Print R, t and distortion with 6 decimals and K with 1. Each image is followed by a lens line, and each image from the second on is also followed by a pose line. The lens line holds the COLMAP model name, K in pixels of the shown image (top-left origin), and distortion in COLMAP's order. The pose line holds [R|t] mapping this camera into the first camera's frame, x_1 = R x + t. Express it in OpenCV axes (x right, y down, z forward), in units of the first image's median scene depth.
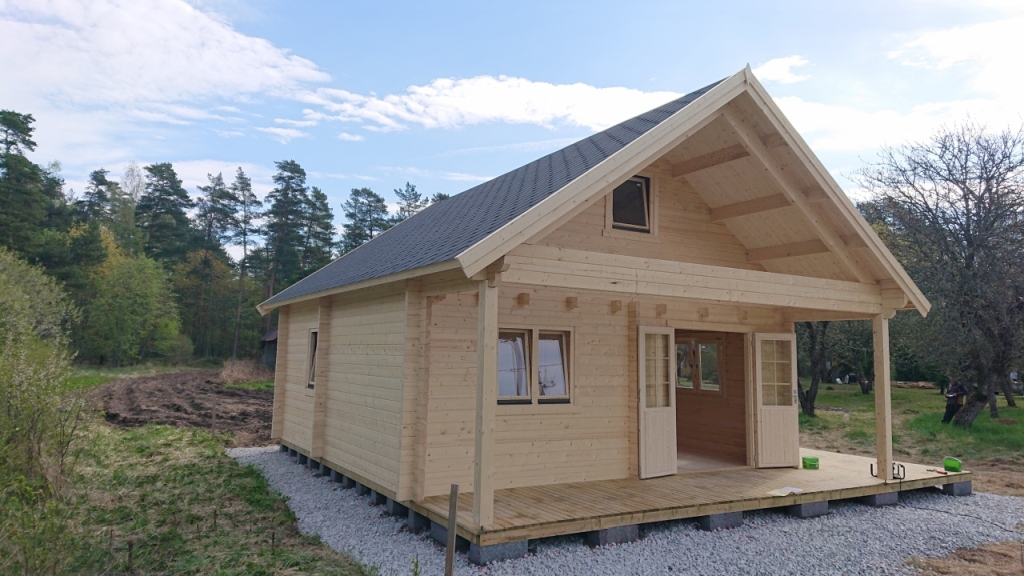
lens RADIAL K [[674.5, 0, 512.0], [0, 674.5, 288.0], [0, 0, 1]] dist [0.227812, -0.343873]
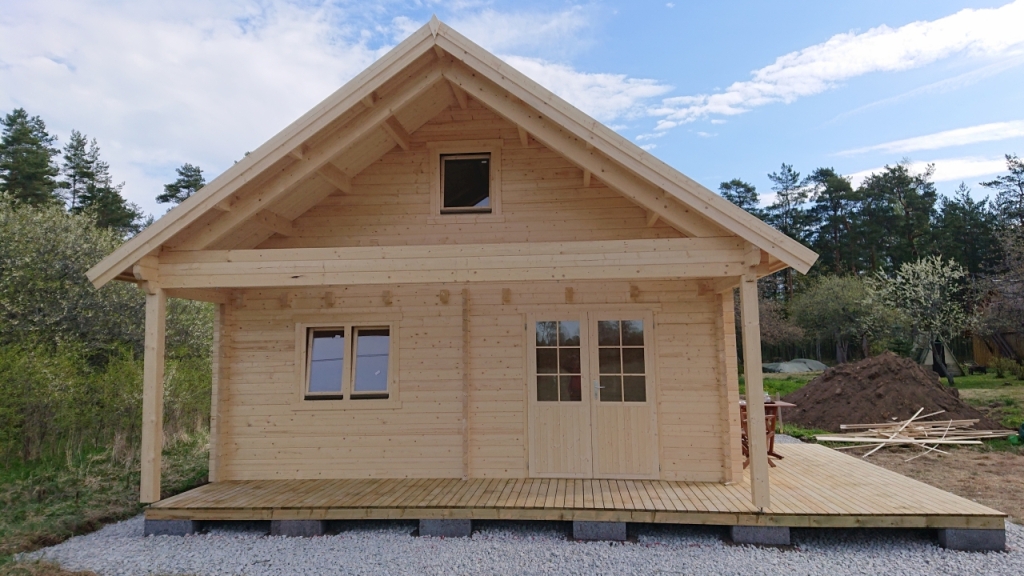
lens RADIAL K [[674.5, 0, 512.0], [0, 674.5, 288.0], [0, 0, 1]] dist [0.227812, -0.343873]
pose [[0.795011, -0.090472, -0.599810, 0.814999], [0.089687, 0.995479, -0.031278, 0.054621], [0.599927, -0.028929, 0.799531, 0.305261]]
